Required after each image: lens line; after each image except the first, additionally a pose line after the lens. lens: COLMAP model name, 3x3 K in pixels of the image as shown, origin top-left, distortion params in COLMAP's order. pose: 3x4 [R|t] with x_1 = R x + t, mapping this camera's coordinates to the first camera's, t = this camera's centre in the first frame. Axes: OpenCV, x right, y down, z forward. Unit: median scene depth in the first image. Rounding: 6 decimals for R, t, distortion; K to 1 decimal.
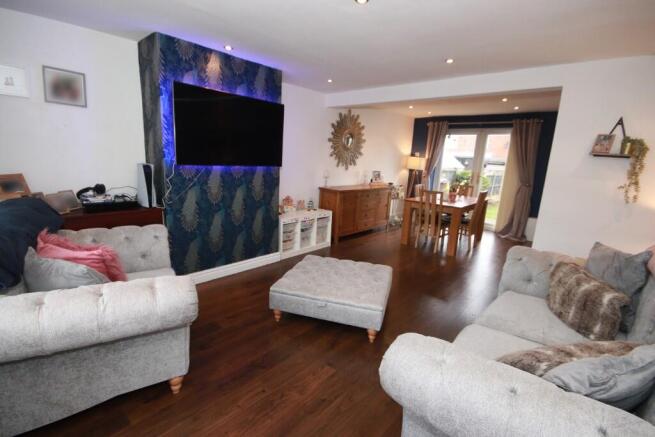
lens RADIAL K [[305.3, 0, 325.7], [0, 305.3, 218.9], [0, 0, 1]] dist [-0.001797, -0.000440]
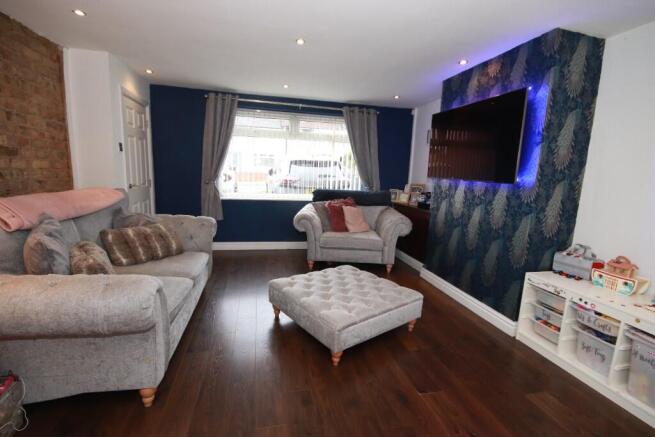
lens RADIAL K [[305.3, 0, 325.7], [0, 305.3, 218.9], [0, 0, 1]] dist [-0.001797, -0.000440]
pose [[-0.578950, 0.057374, -0.813342, 0.436069], [-0.226975, 0.946752, 0.228349, -0.112531], [0.783135, 0.316811, -0.535099, 0.750149]]
